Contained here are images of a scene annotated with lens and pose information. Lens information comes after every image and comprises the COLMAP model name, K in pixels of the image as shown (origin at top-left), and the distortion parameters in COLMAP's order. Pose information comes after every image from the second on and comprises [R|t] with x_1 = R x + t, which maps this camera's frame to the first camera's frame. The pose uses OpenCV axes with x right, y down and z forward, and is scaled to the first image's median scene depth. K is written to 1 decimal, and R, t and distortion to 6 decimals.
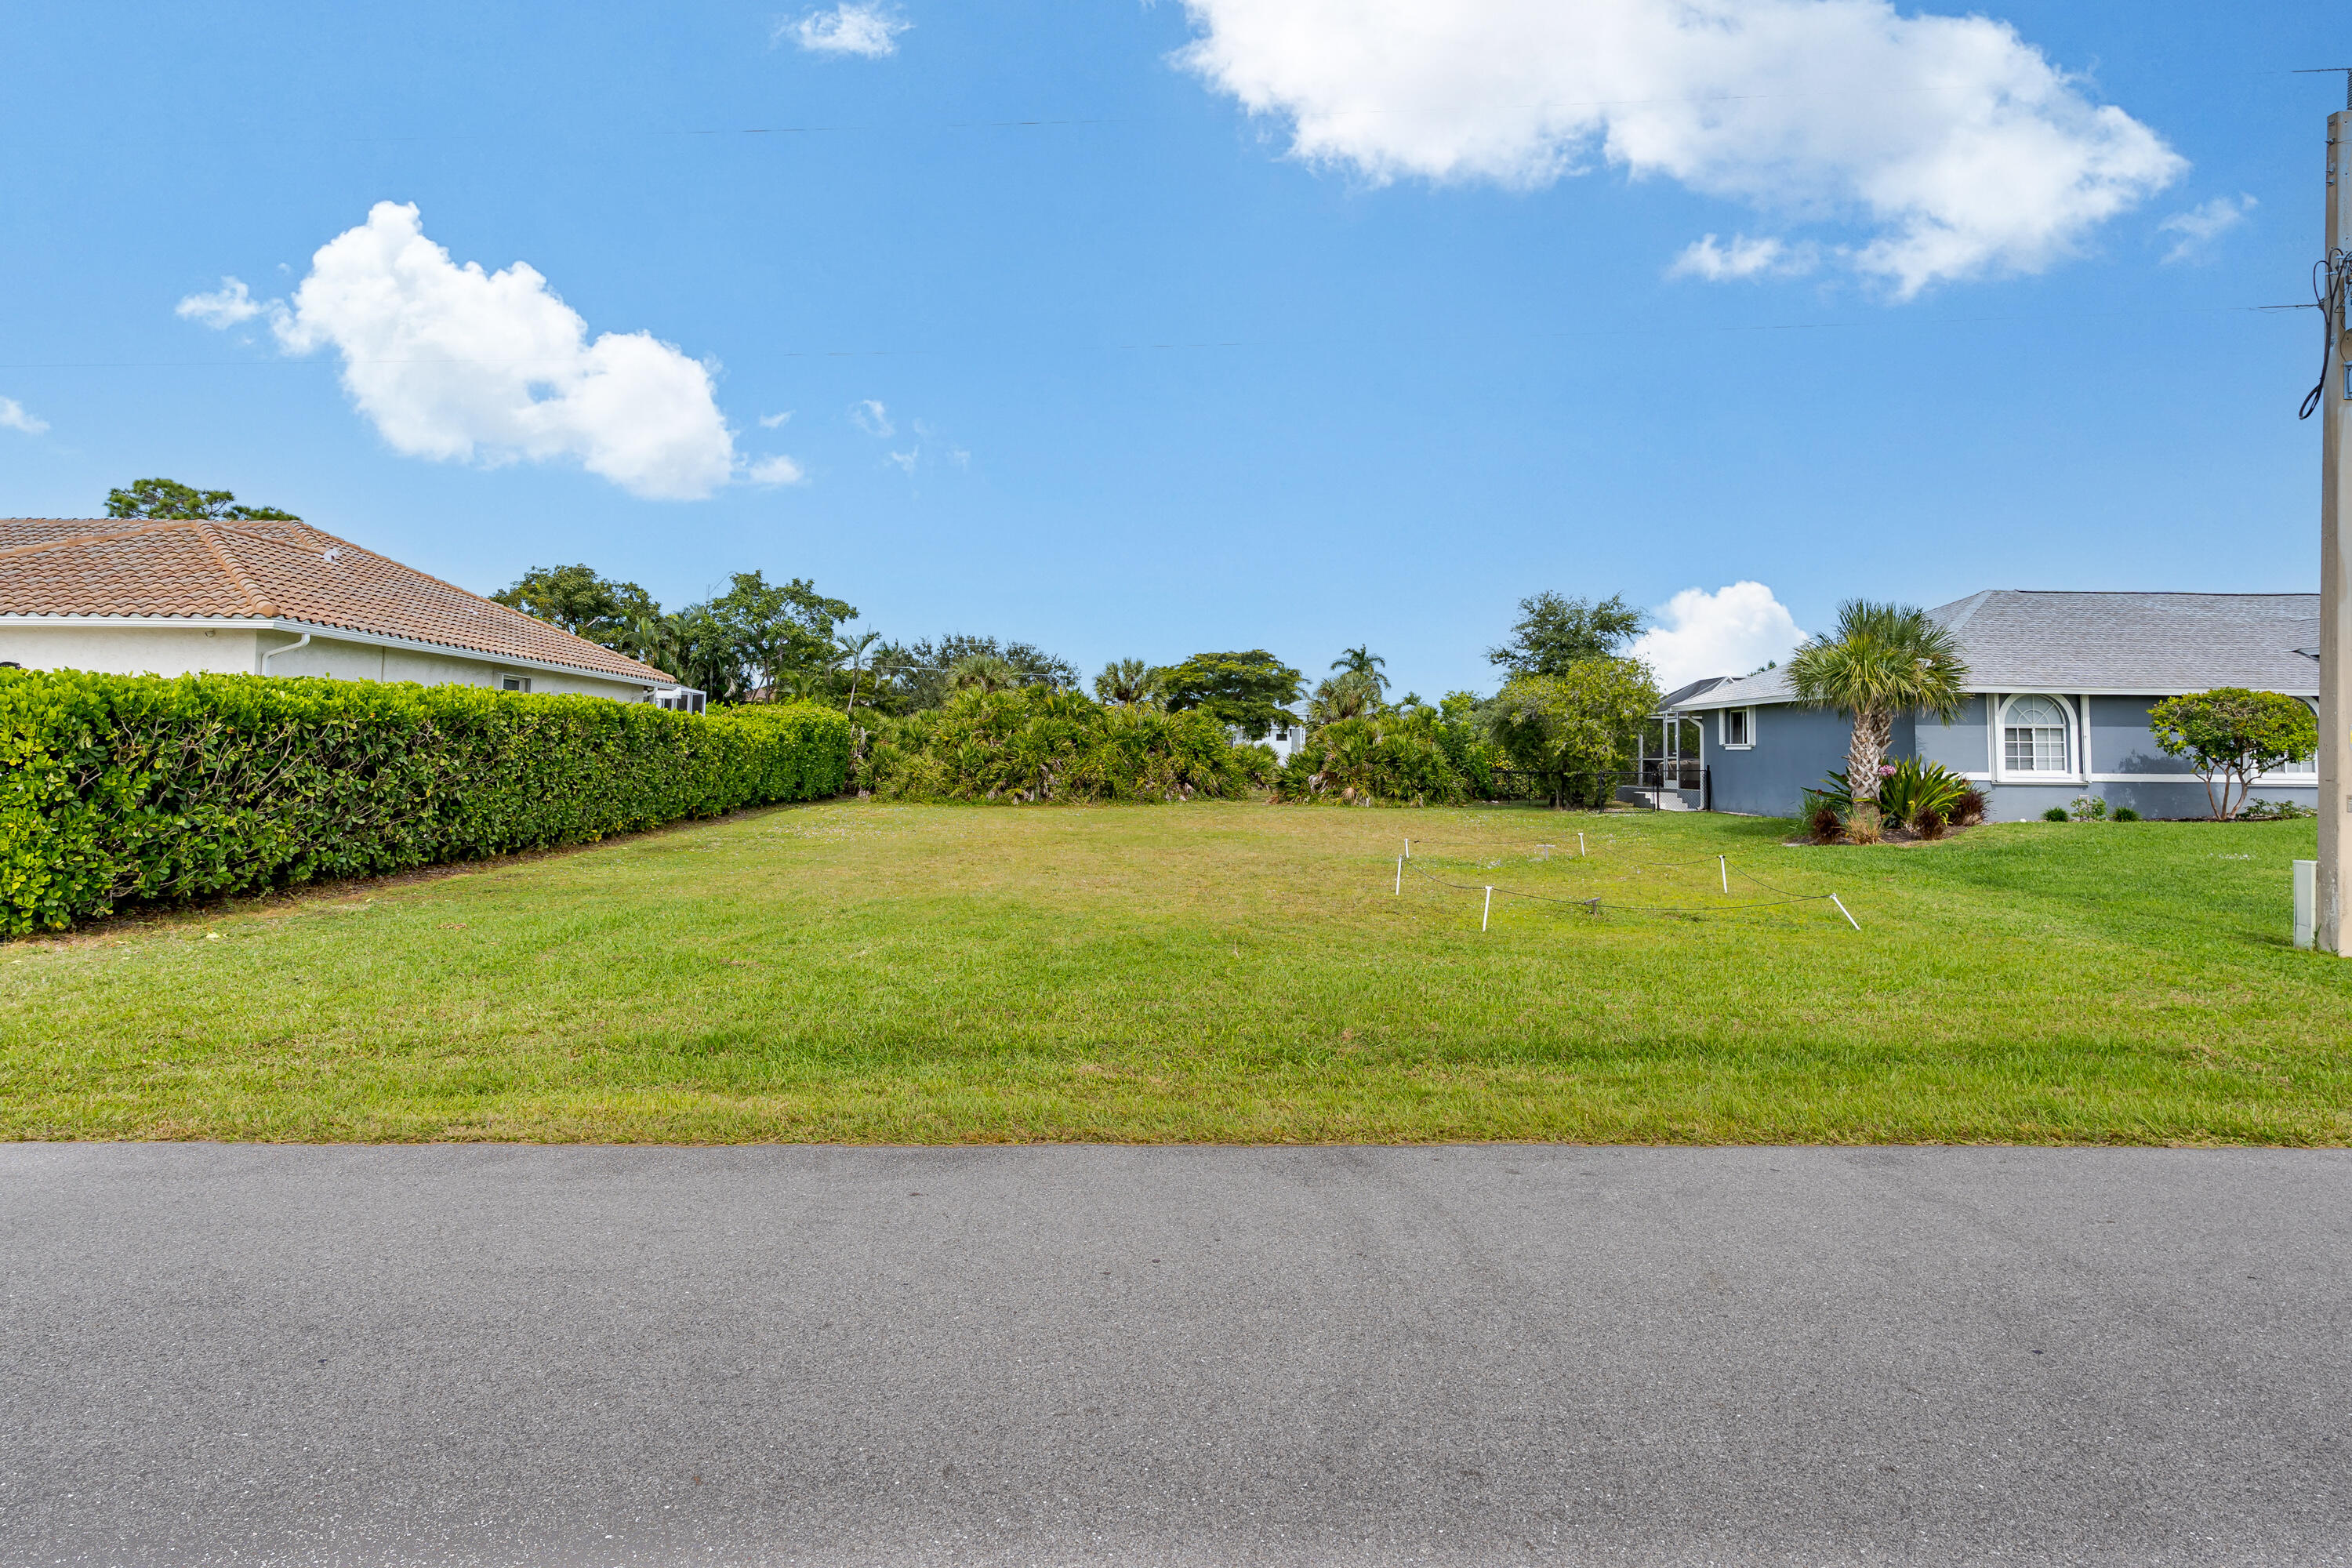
lens RADIAL K [[1216.3, 0, 1180.5], [0, 1216.3, 748.4], [0, 0, 1]] dist [0.003096, 0.000772]
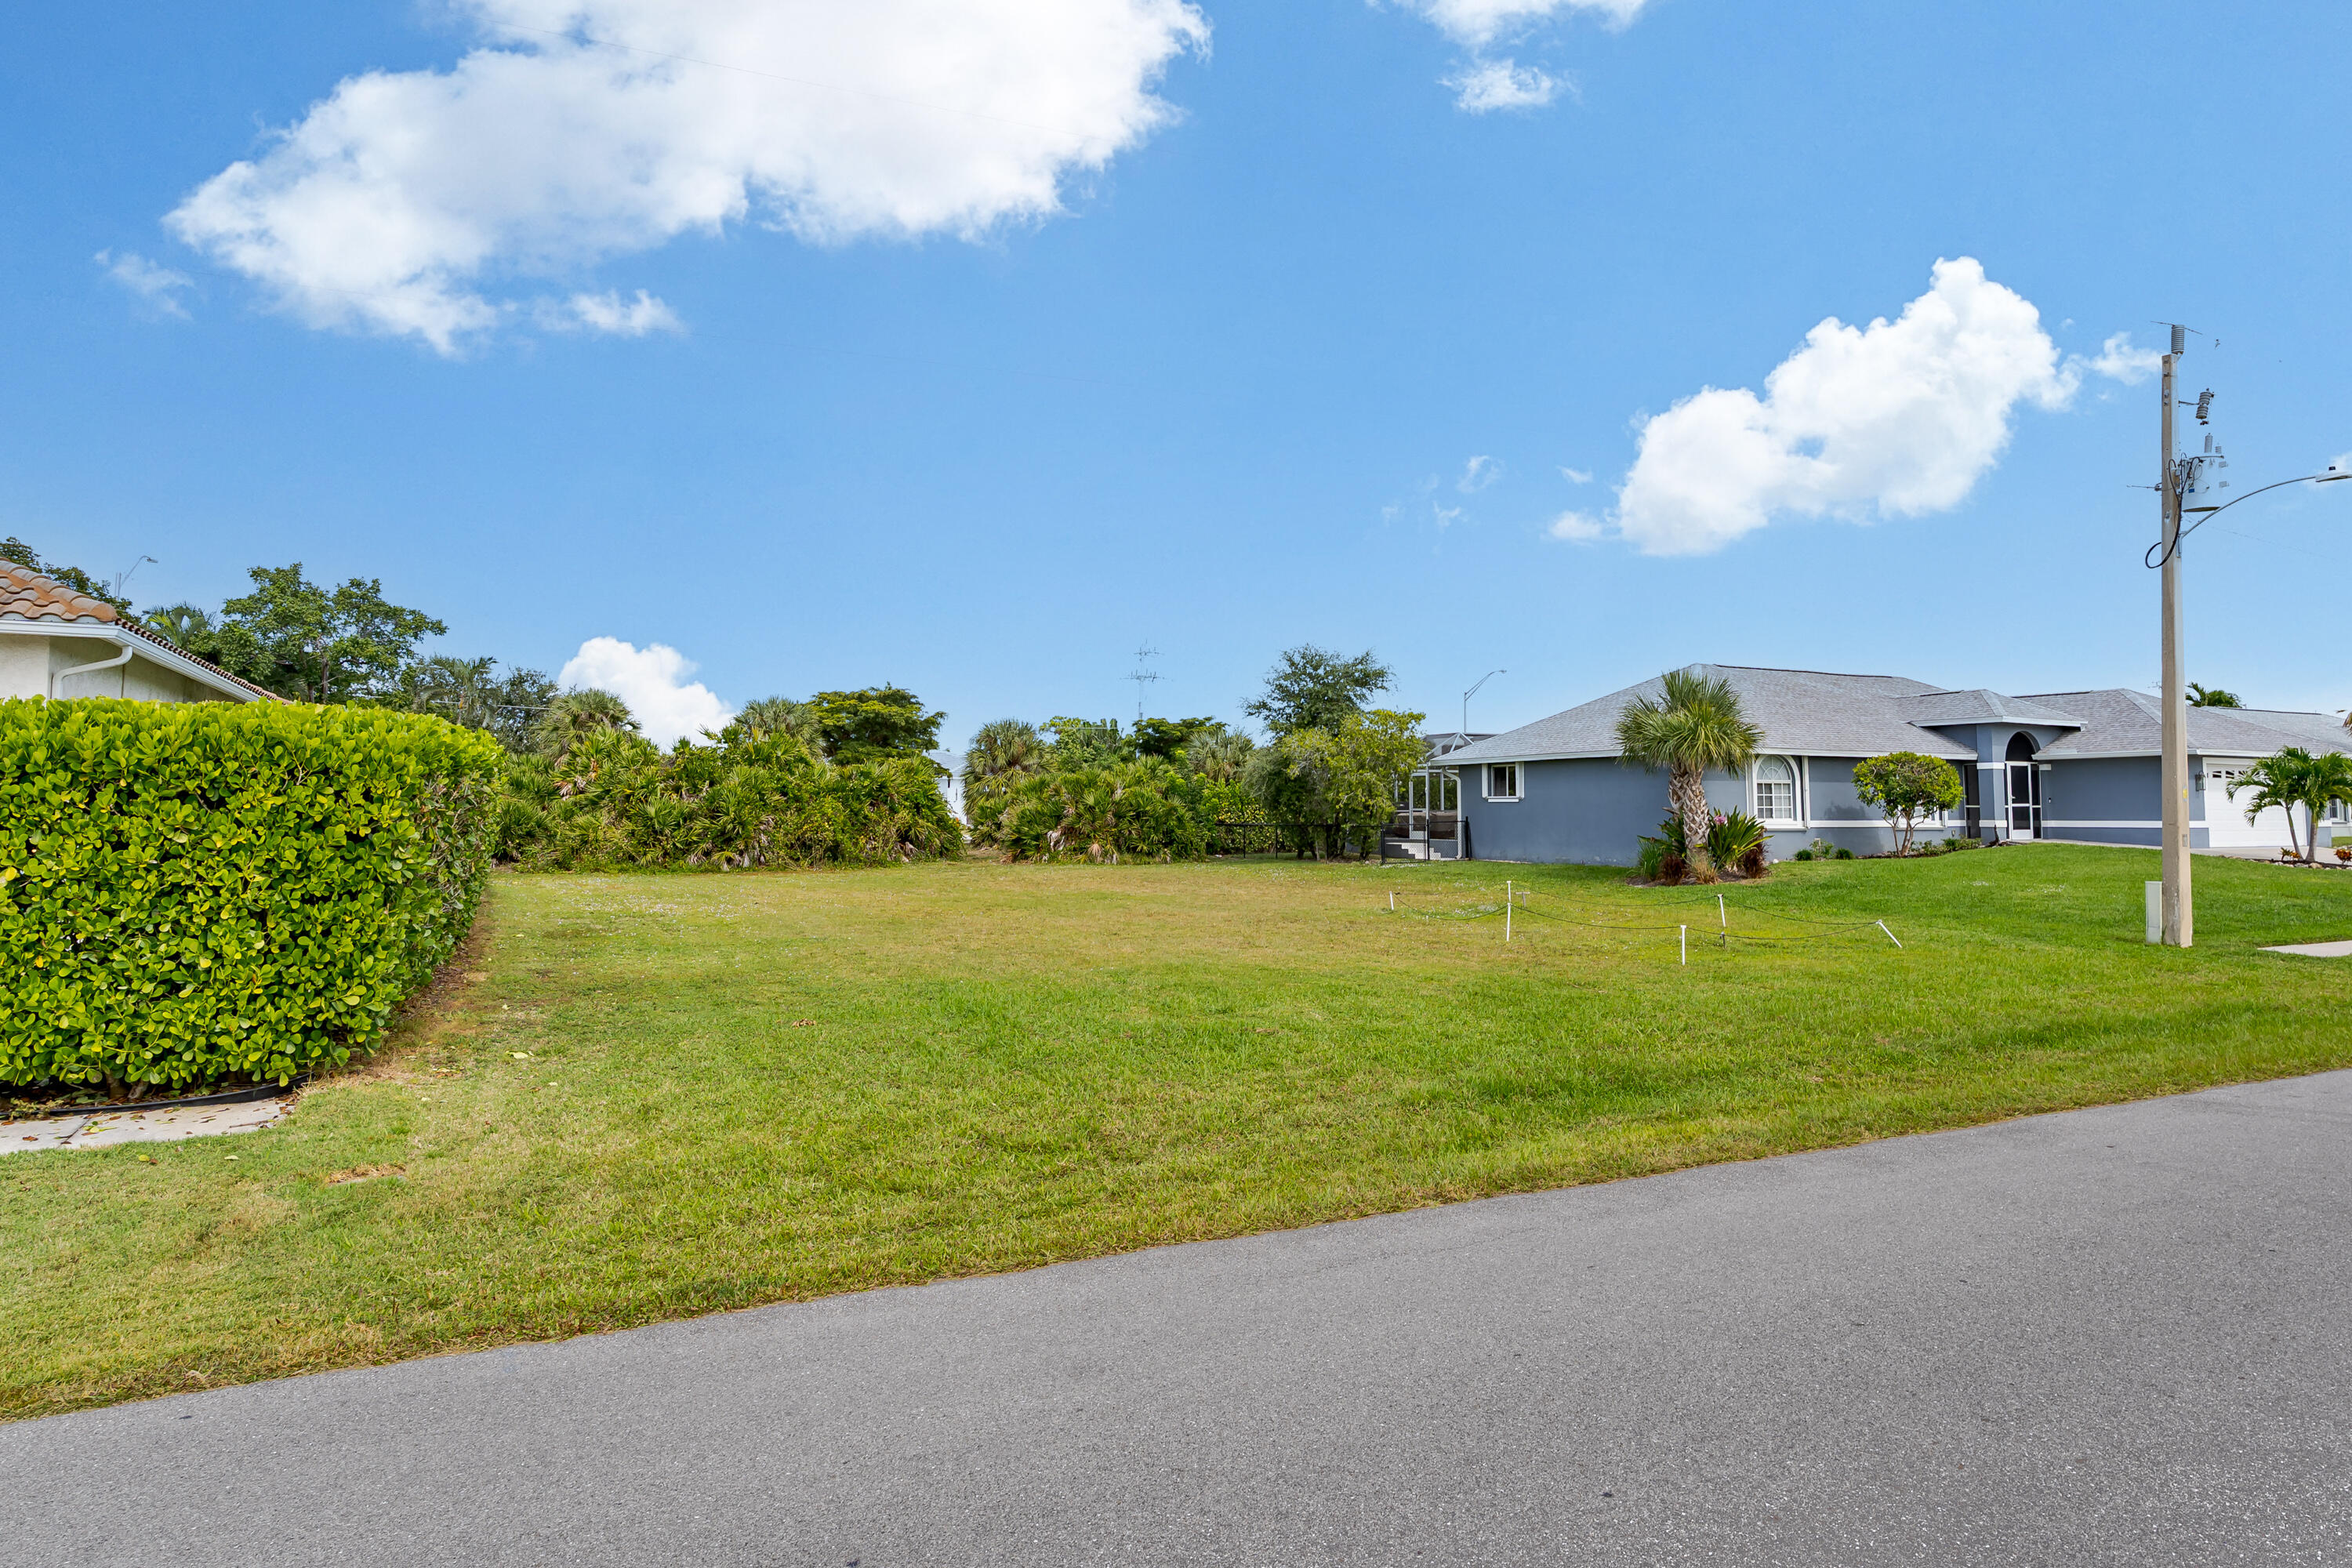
lens RADIAL K [[1391.7, 0, 1176.0], [0, 1391.7, 784.0], [0, 0, 1]] dist [0.004267, 0.001956]
pose [[0.904761, 0.001477, 0.425918, -0.286215], [0.003279, 0.999940, -0.010434, -0.002441], [-0.425907, 0.010837, 0.904702, 0.009058]]
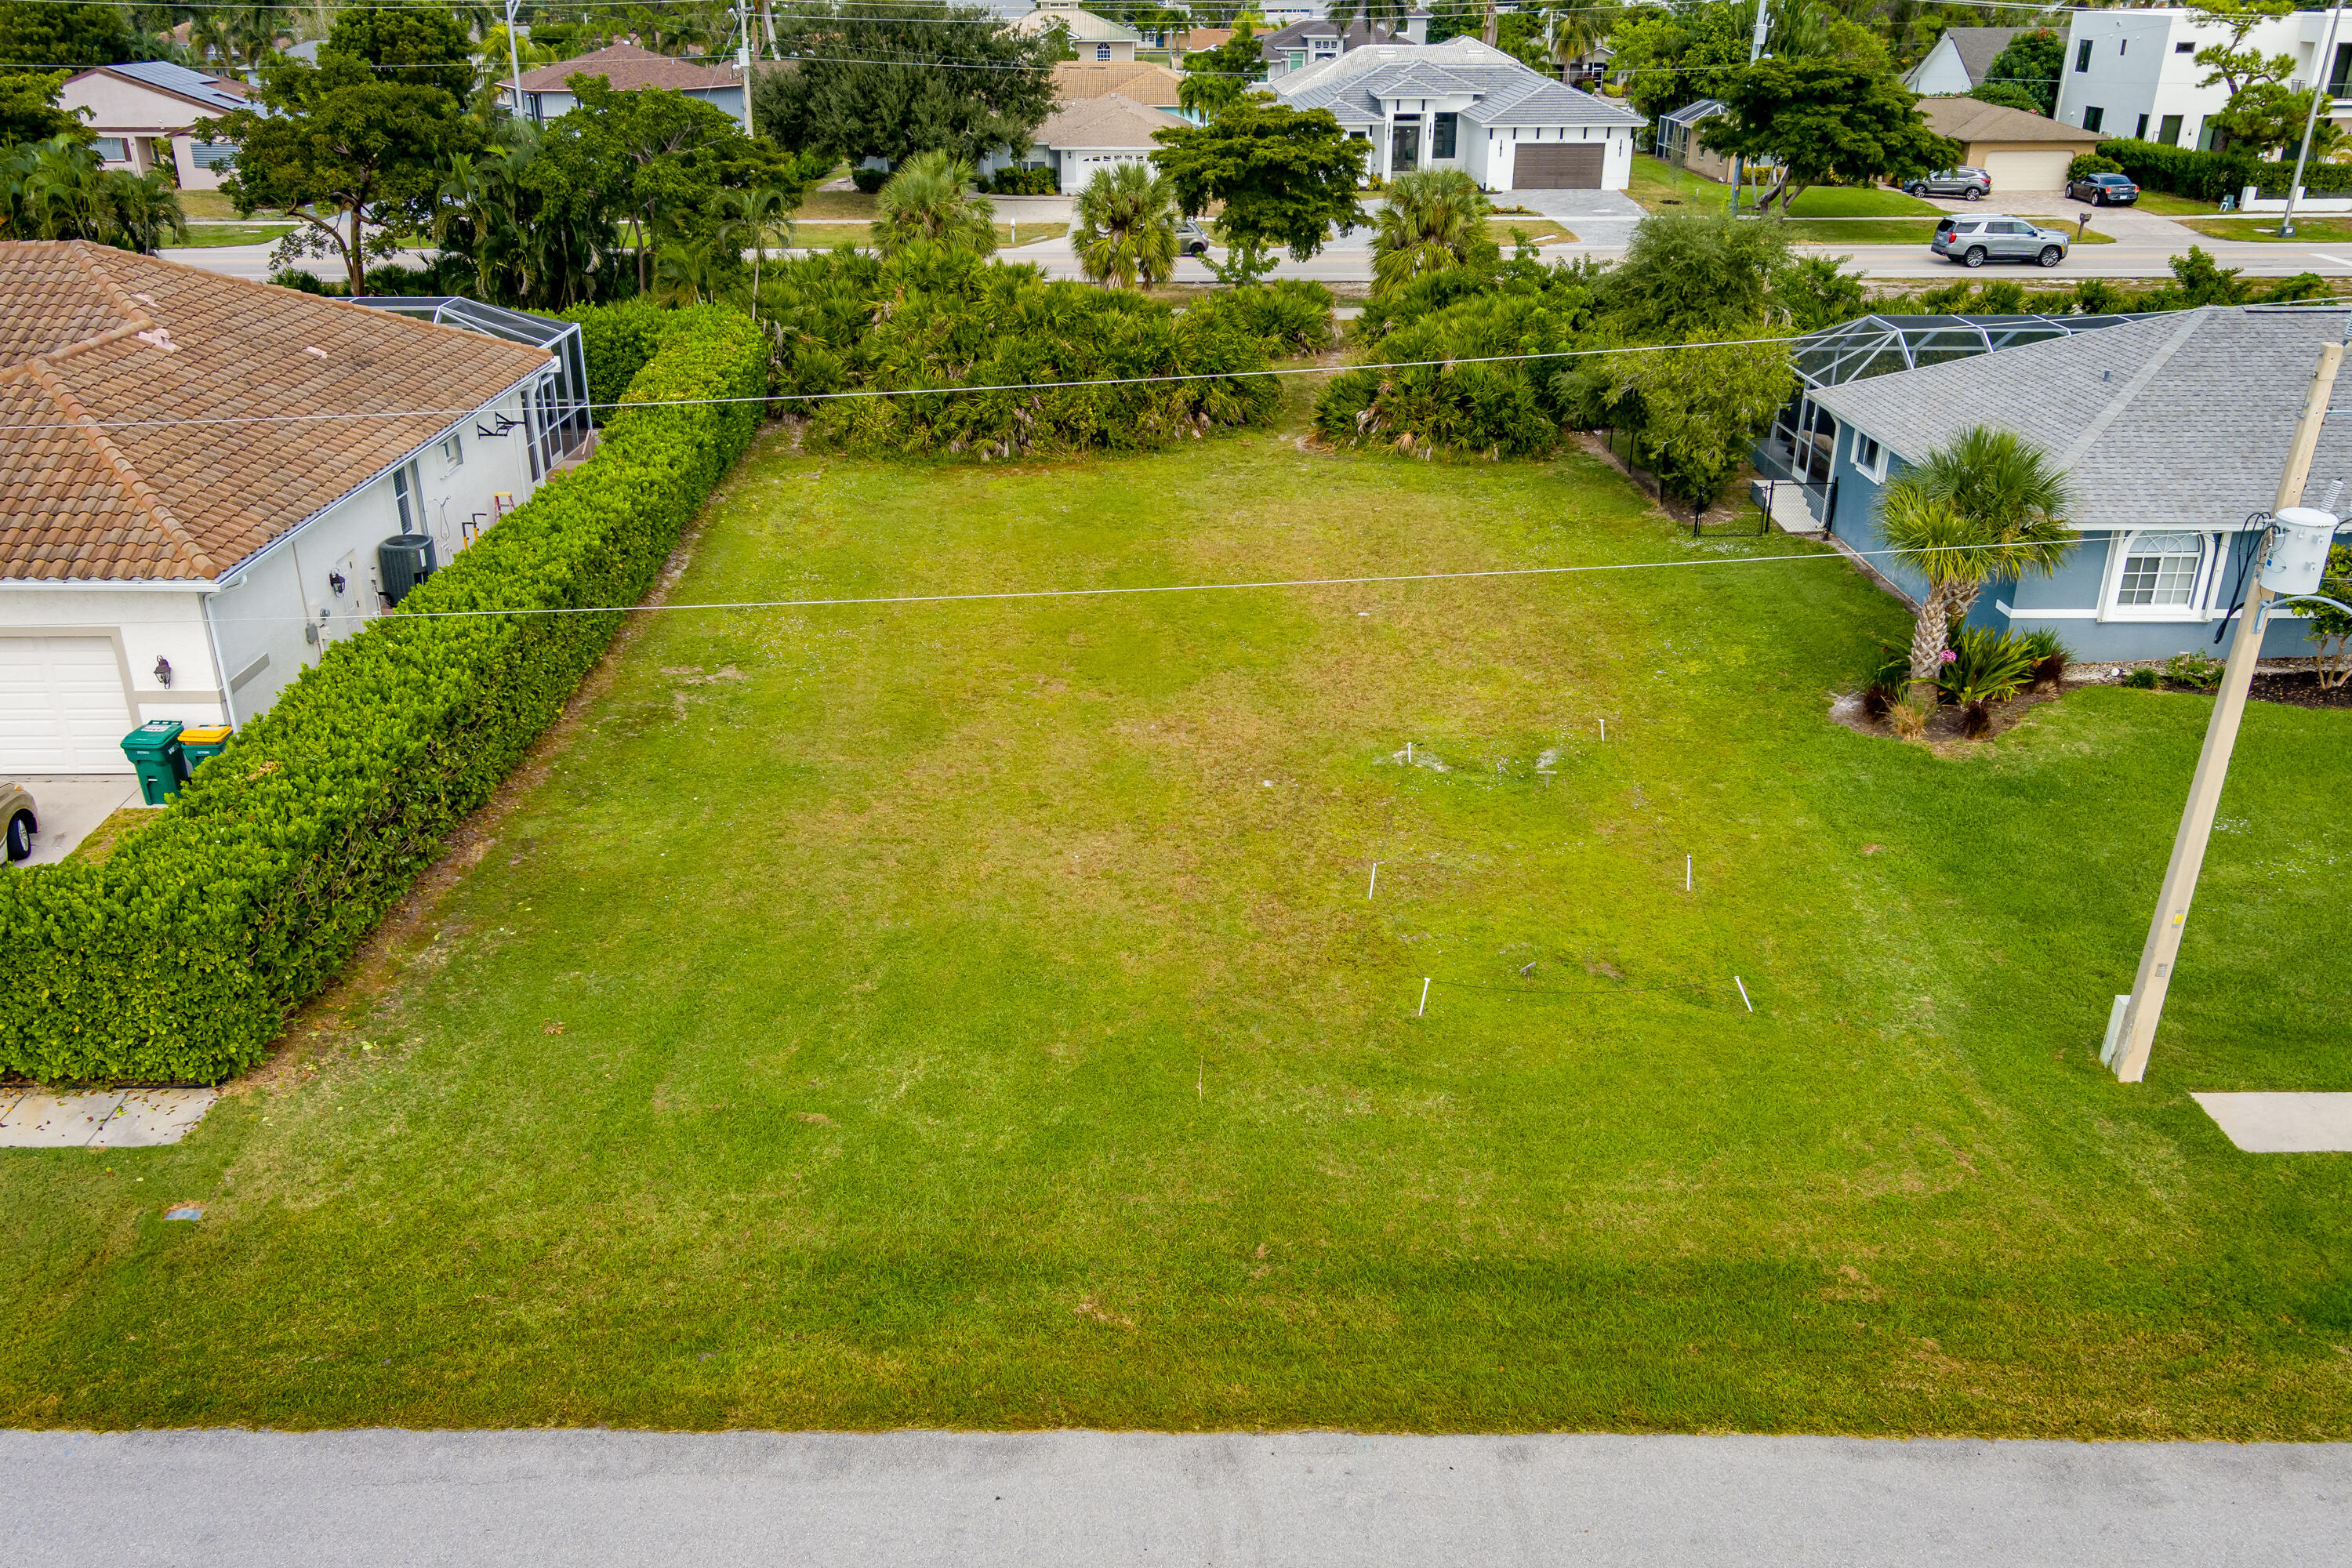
lens RADIAL K [[1806.4, 0, 1171.5], [0, 1806.4, 828.0], [0, 0, 1]] dist [0.030744, -0.008374]
pose [[0.999567, 0.002531, -0.029306, 0.023924], [0.011358, 0.885812, 0.463904, -0.316755], [0.027134, -0.464037, 0.885400, -0.177749]]
